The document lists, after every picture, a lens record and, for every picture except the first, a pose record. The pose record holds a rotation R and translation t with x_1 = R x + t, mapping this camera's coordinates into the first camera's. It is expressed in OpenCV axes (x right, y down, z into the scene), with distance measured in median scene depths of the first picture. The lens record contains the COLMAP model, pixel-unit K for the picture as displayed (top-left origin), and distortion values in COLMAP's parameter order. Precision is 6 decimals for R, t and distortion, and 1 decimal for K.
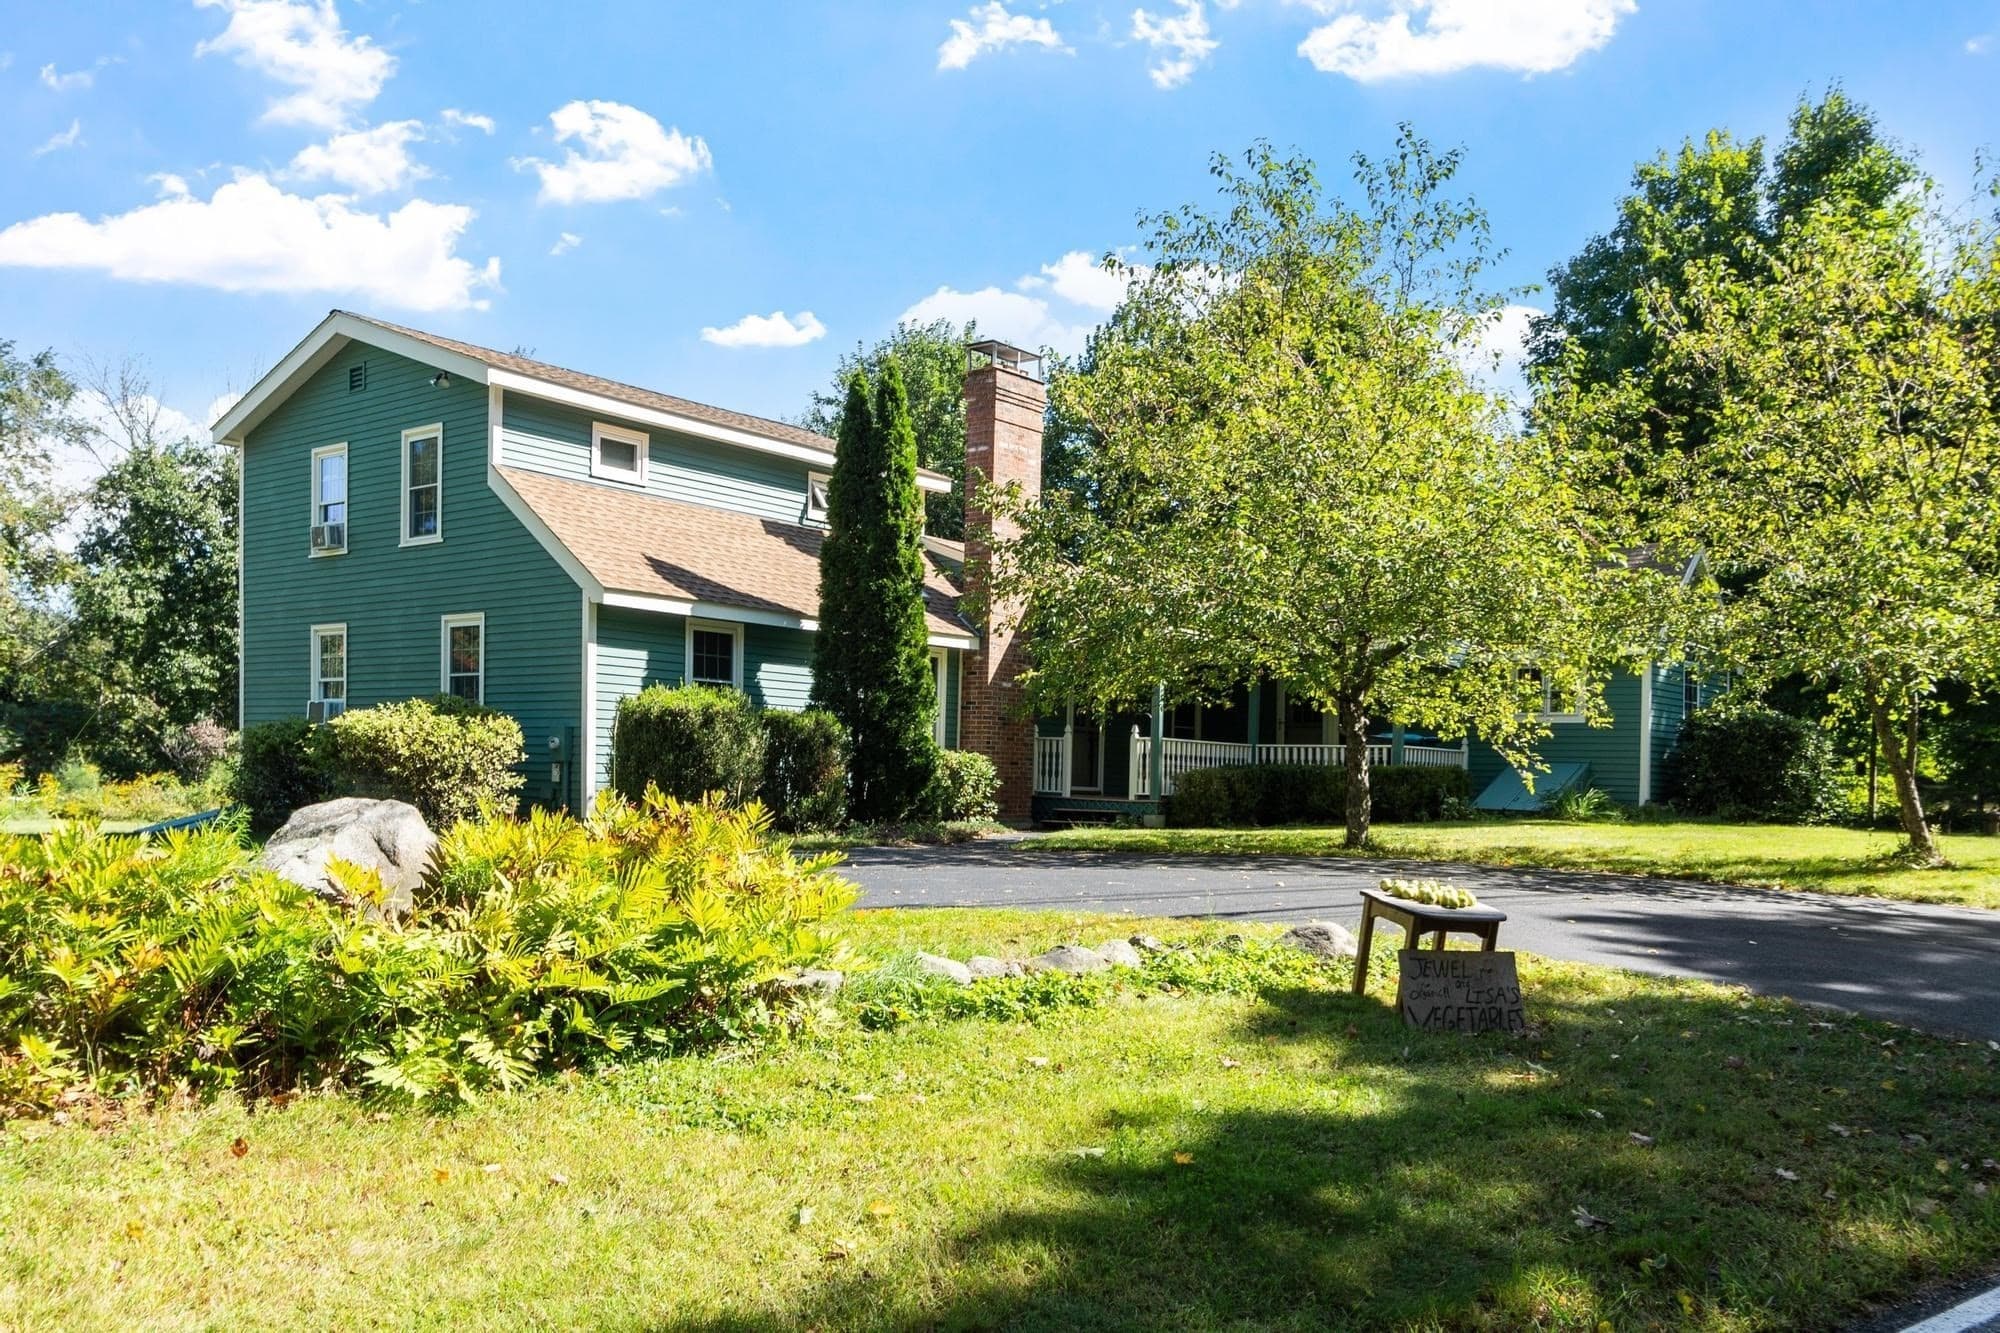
lens RADIAL K [[1679.1, 0, 1000.1], [0, 1679.1, 705.5], [0, 0, 1]] dist [-0.001988, -0.001196]
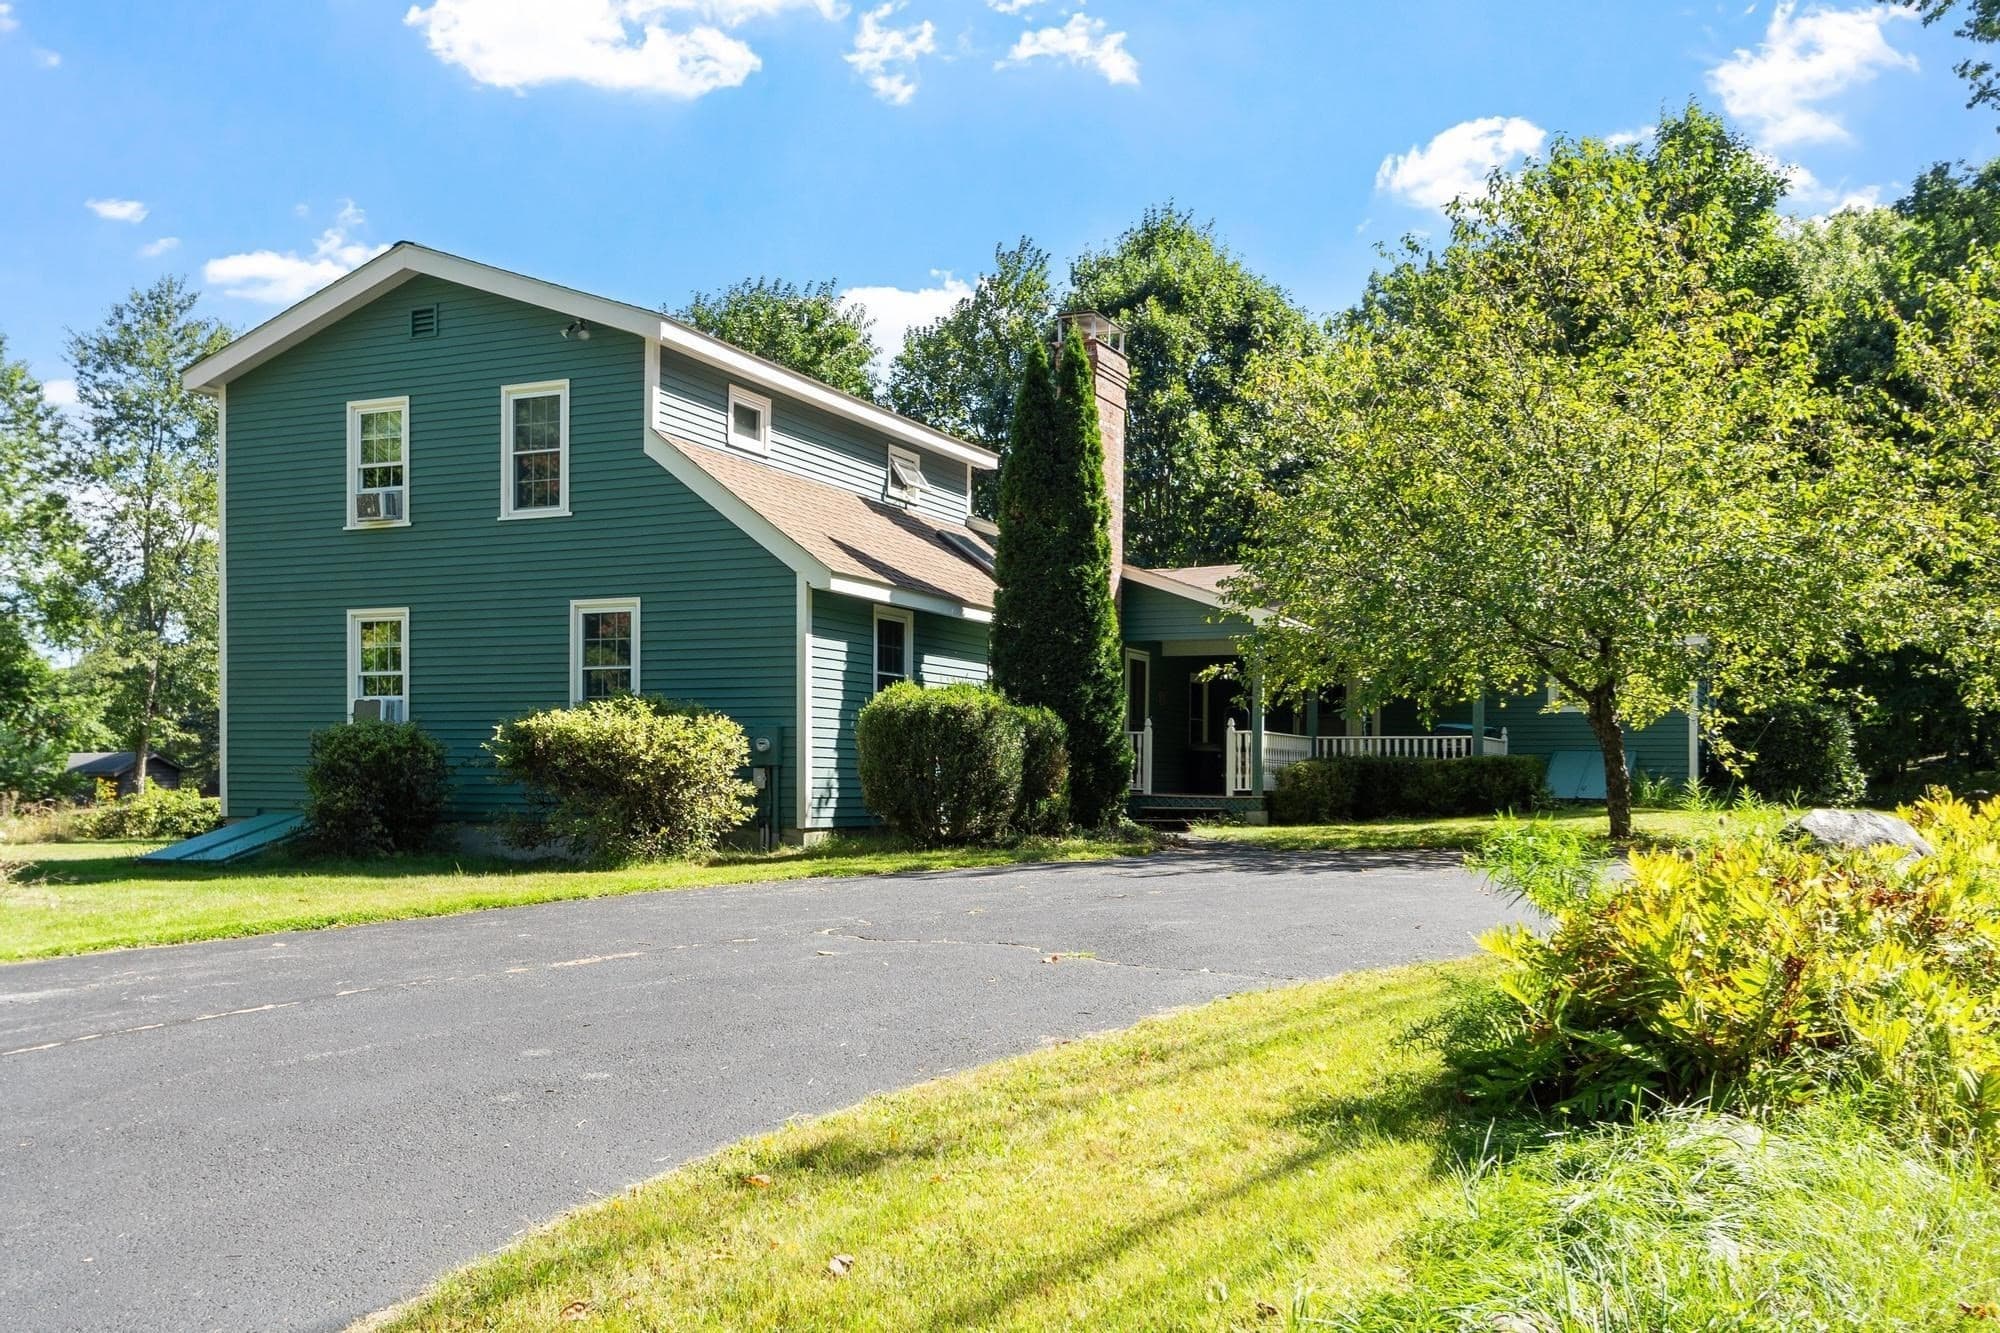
lens RADIAL K [[1845.9, 0, 1000.0], [0, 1845.9, 666.5], [0, 0, 1]] dist [0.002763, -0.000114]
pose [[0.965786, -0.002460, 0.259329, -0.367341], [0.006189, 0.999889, -0.013566, -0.004980], [-0.259267, 0.014706, 0.965694, 0.017871]]
